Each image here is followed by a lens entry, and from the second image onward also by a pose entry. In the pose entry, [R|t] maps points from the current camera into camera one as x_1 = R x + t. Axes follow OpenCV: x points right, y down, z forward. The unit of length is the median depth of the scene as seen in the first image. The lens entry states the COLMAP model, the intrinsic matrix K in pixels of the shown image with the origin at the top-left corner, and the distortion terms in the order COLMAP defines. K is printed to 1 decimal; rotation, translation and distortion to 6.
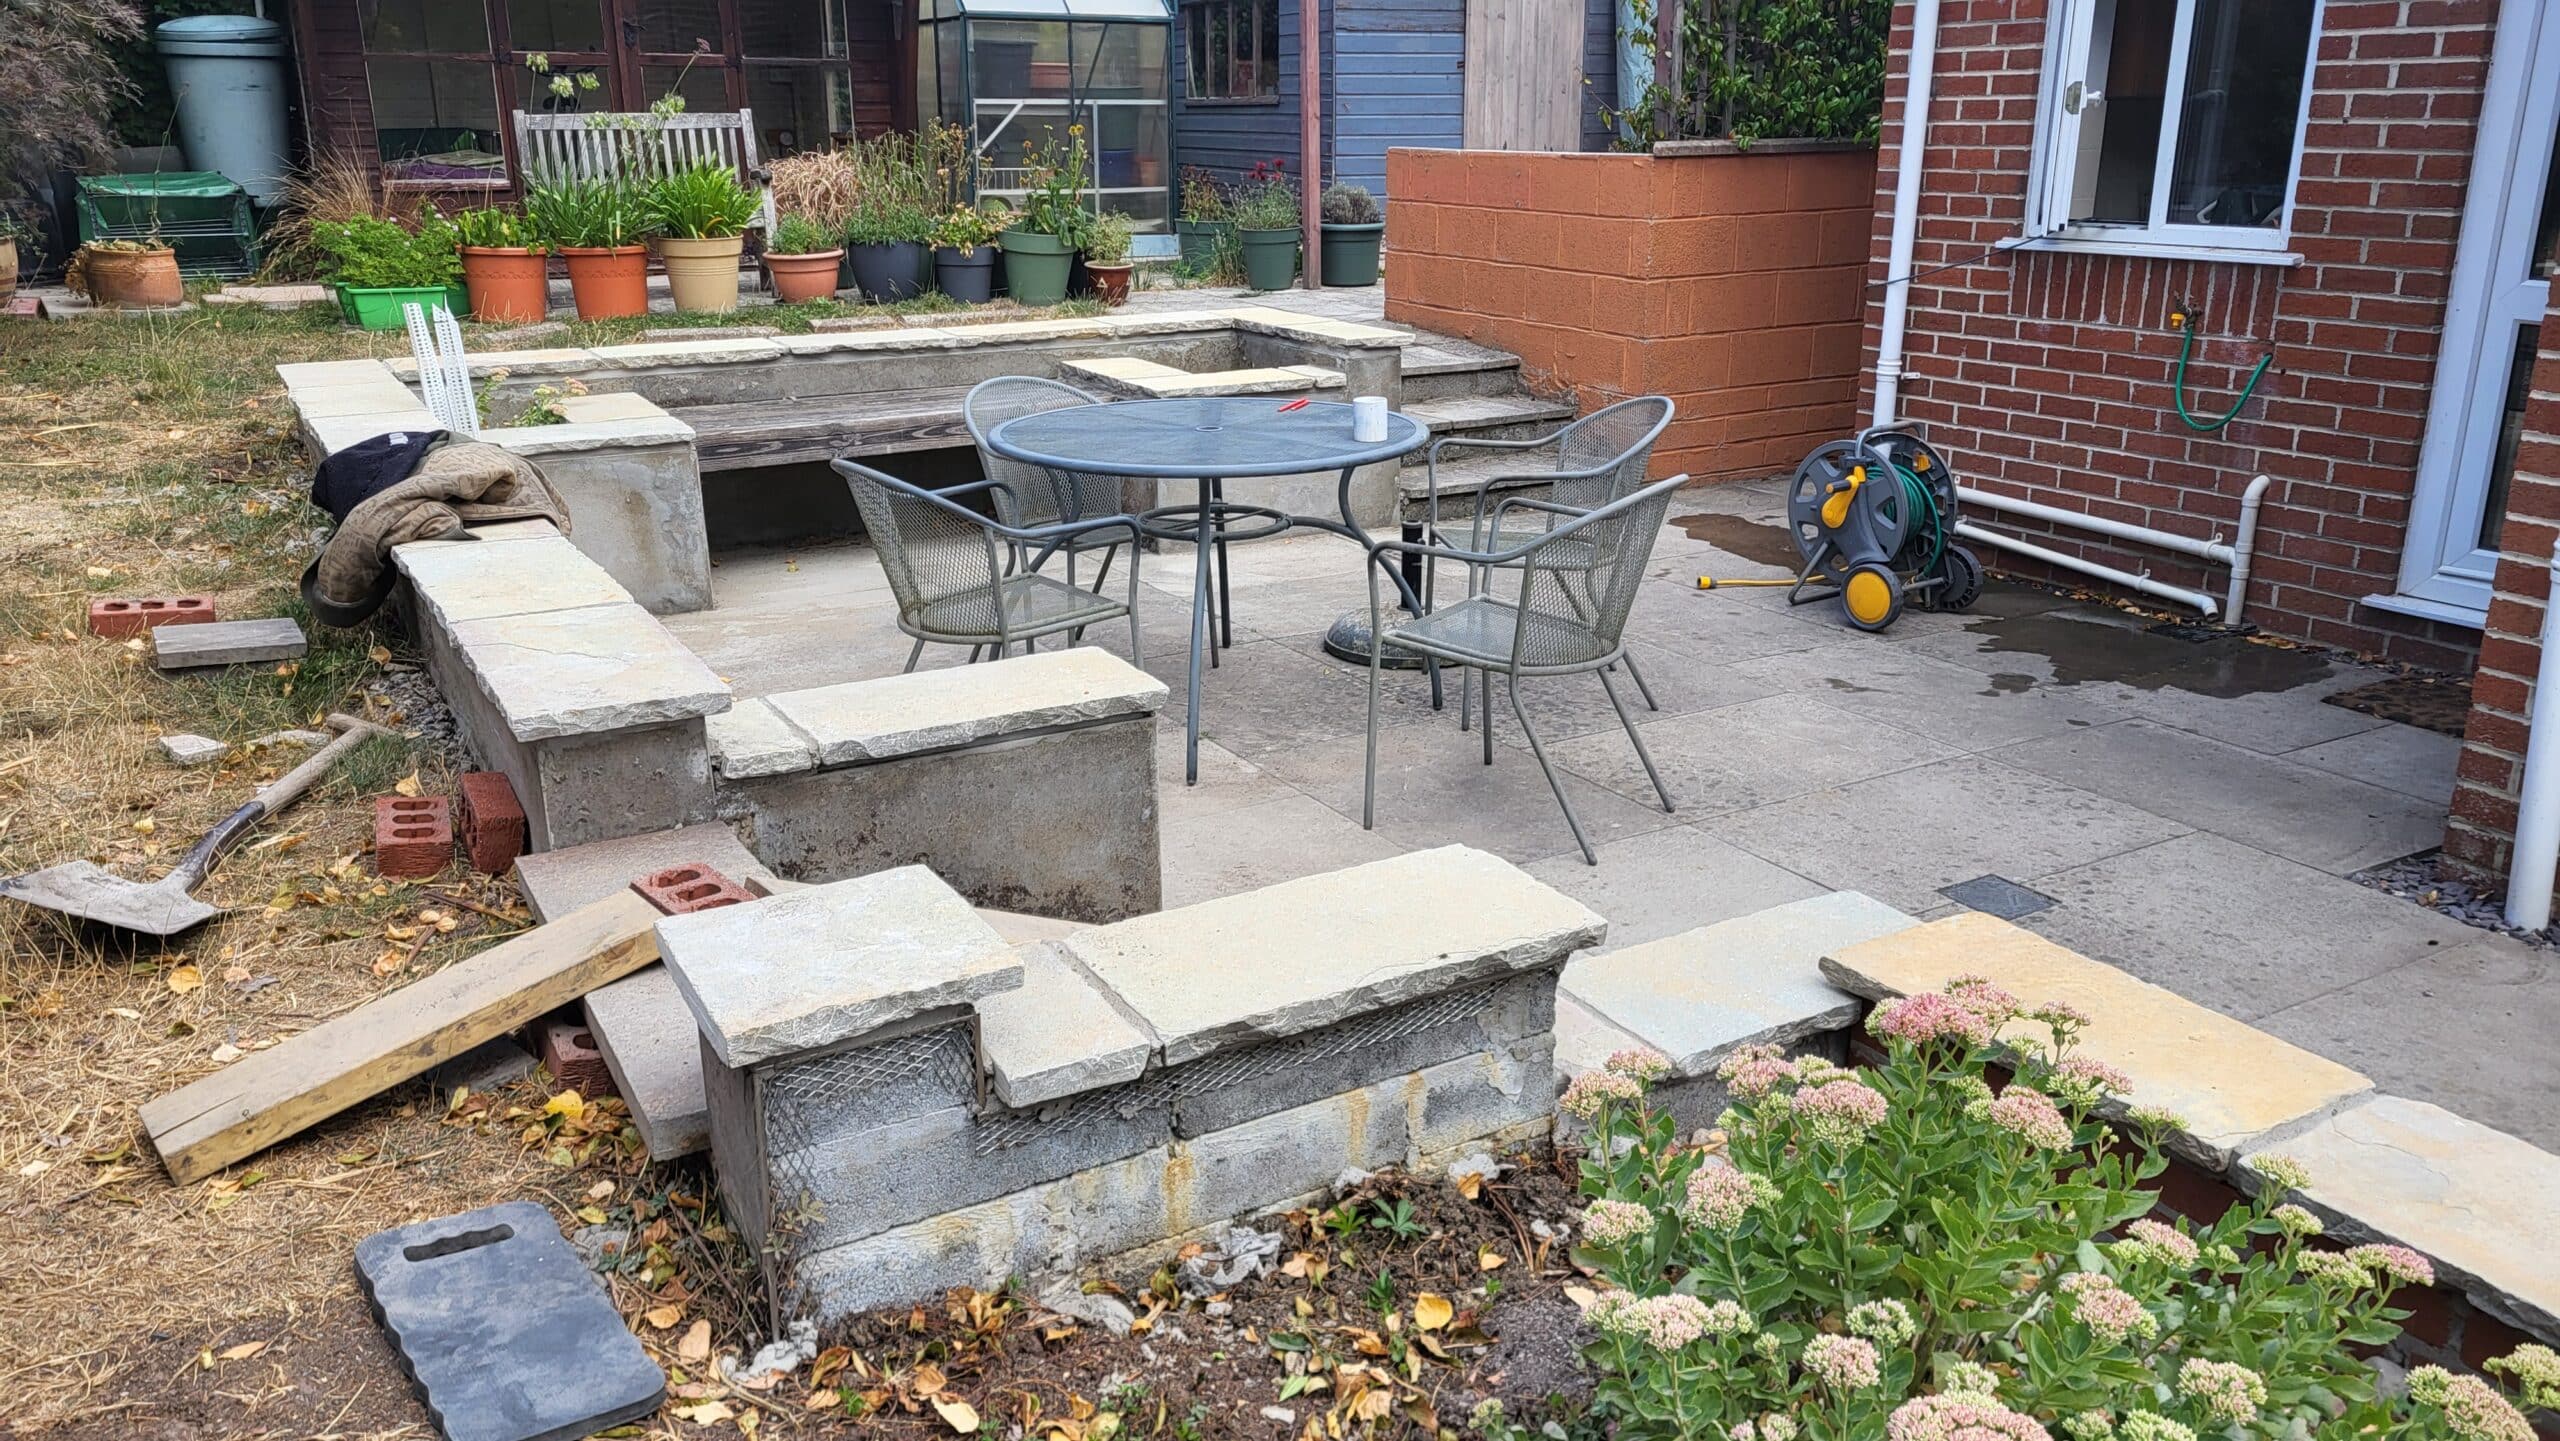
lens RADIAL K [[1927.4, 0, 1286.1], [0, 1927.4, 695.5], [0, 0, 1]] dist [0.073928, -0.054483]
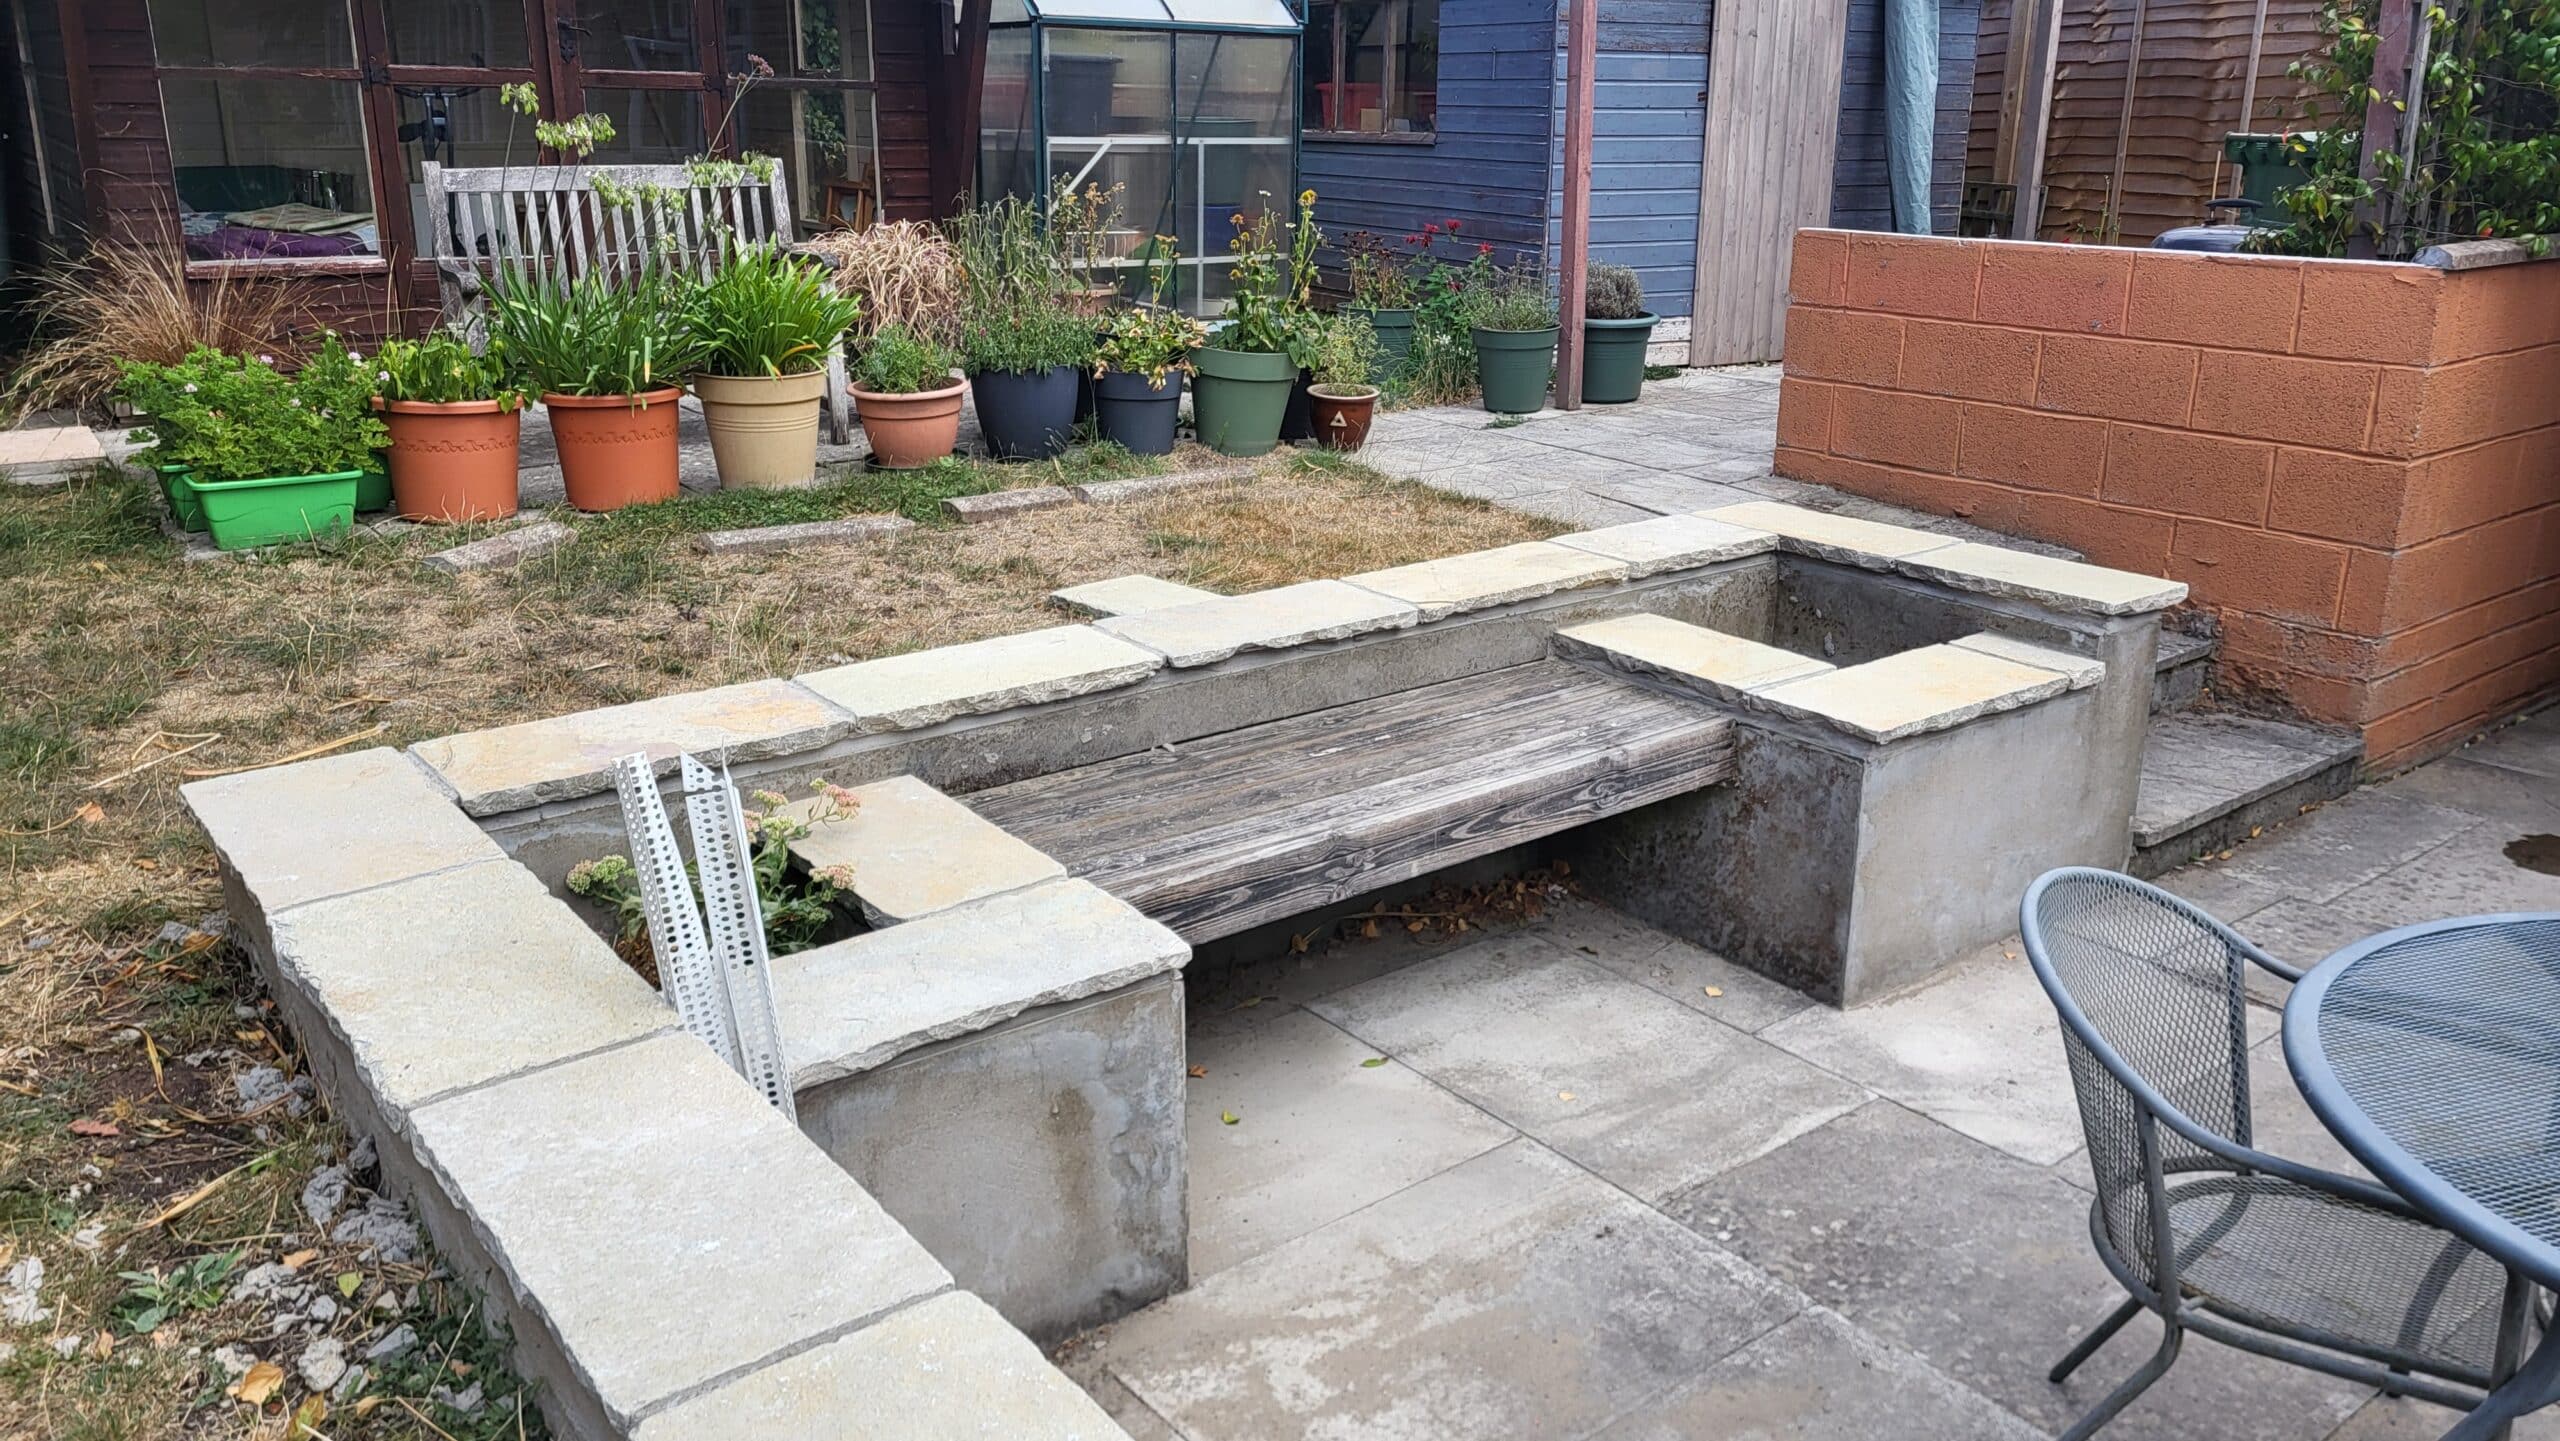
lens RADIAL K [[1927.4, 0, 1298.1], [0, 1927.4, 673.7], [0, 0, 1]] dist [0.073928, -0.054483]
pose [[0.989328, -0.029794, 0.142630, -0.217783], [0.030897, 0.999507, -0.005528, -0.125435], [-0.142395, 0.009876, 0.989761, 0.343750]]
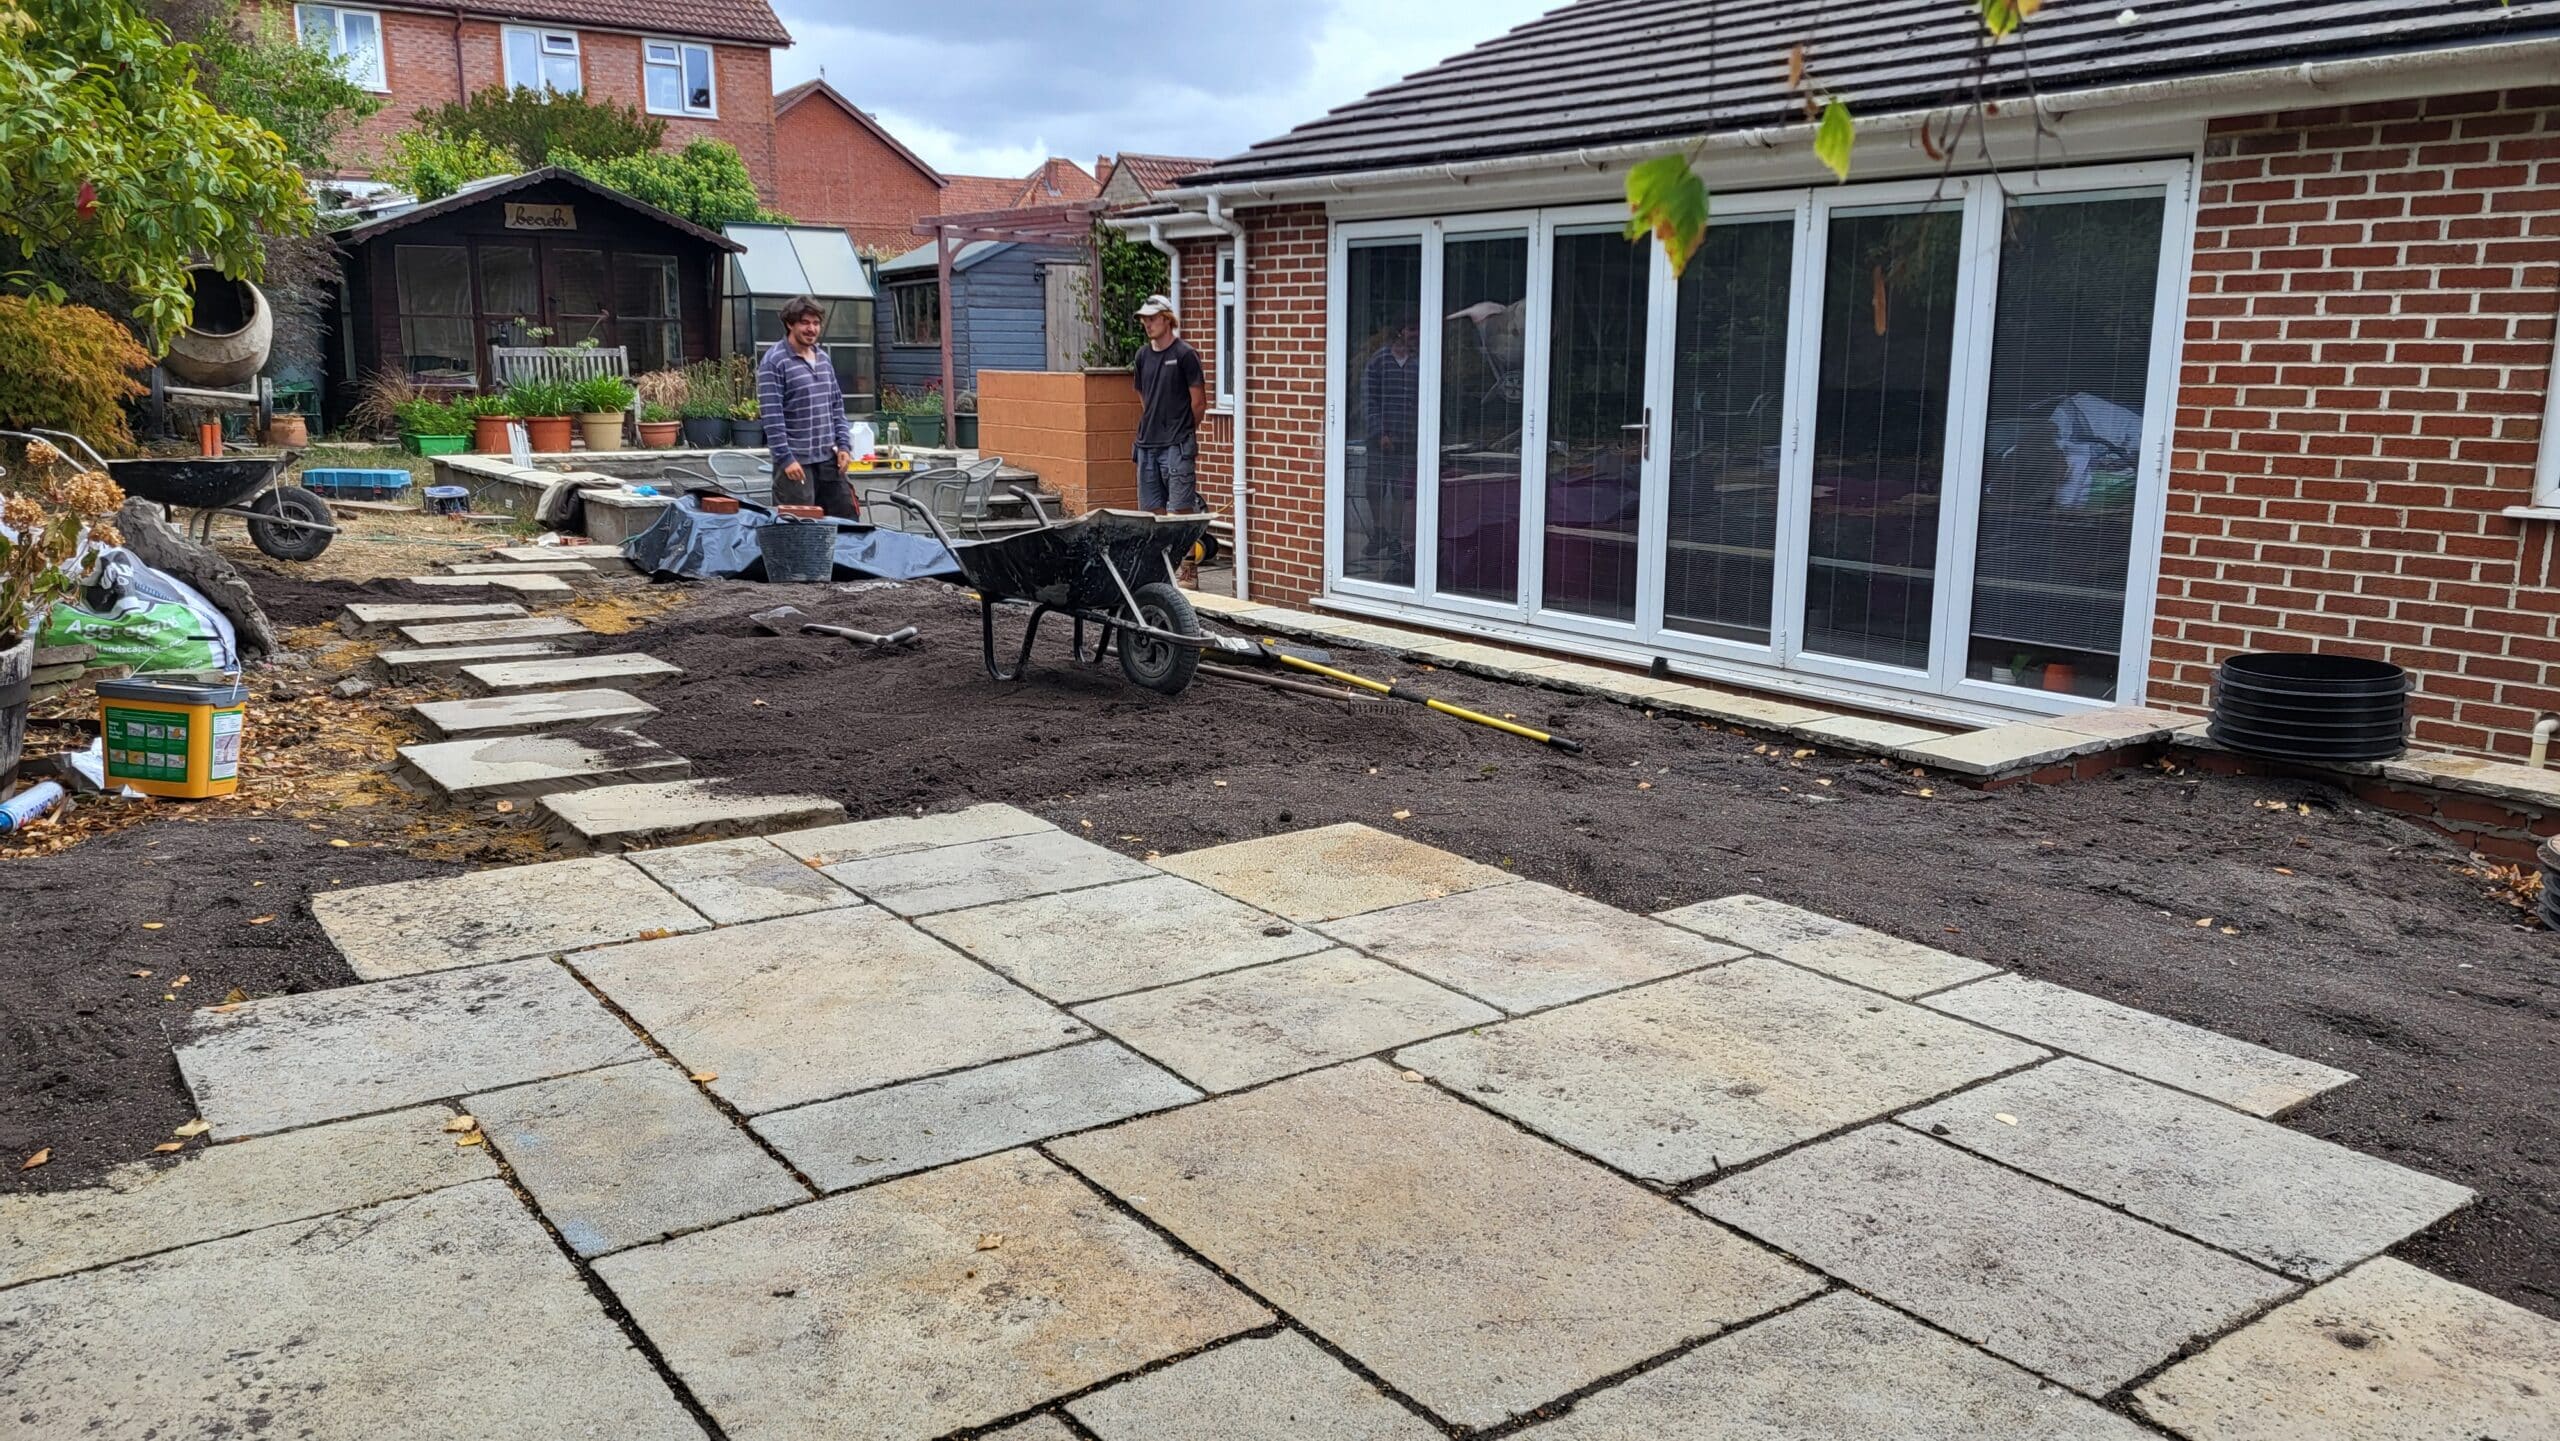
lens RADIAL K [[1927.4, 0, 1270.0], [0, 1927.4, 726.3], [0, 0, 1]] dist [0.073928, -0.054483]
pose [[0.995226, -0.008416, 0.097231, 0.147161], [0.018408, 0.994579, -0.102337, 0.258543], [-0.095843, 0.103639, 0.989986, -0.851436]]
